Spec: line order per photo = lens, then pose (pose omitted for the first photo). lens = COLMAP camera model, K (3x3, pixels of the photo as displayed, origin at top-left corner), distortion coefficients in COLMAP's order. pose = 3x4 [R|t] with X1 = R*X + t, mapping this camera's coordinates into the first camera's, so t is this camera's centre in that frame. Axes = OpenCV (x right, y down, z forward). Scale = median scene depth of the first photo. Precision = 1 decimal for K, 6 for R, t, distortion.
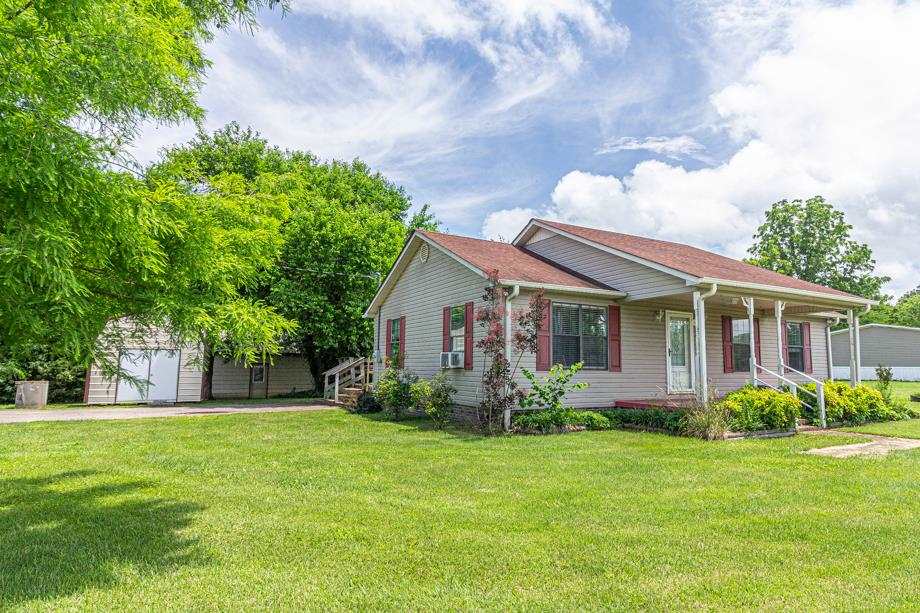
lens RADIAL K [[522.0, 0, 460.0], [0, 522.0, 306.5], [0, 0, 1]] dist [0.001418, 0.000225]
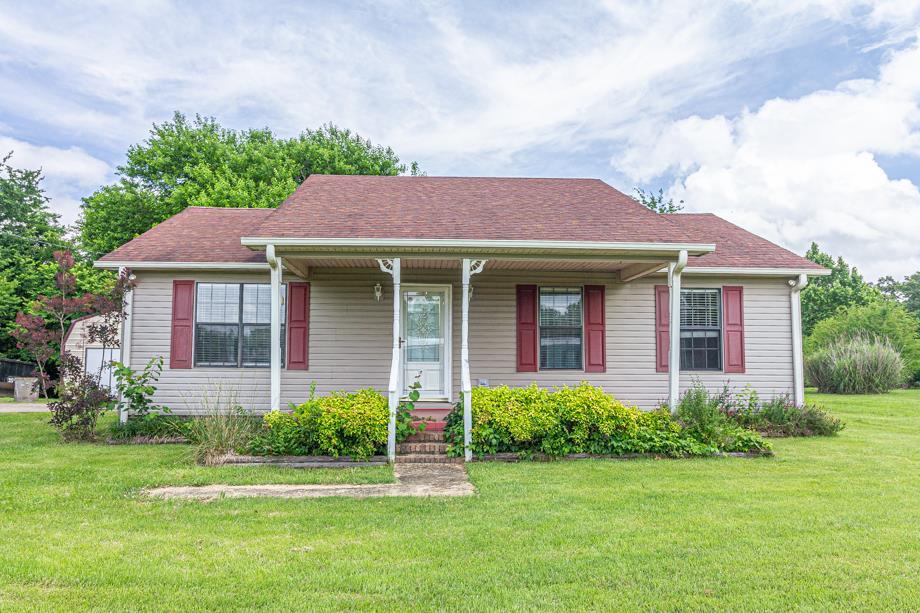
lens RADIAL K [[629.8, 0, 460.0], [0, 629.8, 306.5], [0, 0, 1]] dist [-0.007556, -0.002611]
pose [[0.885713, -0.046866, -0.461861, 0.701309], [0.054413, 0.998514, 0.003026, 0.033010], [0.461033, -0.027811, 0.886947, 0.225686]]
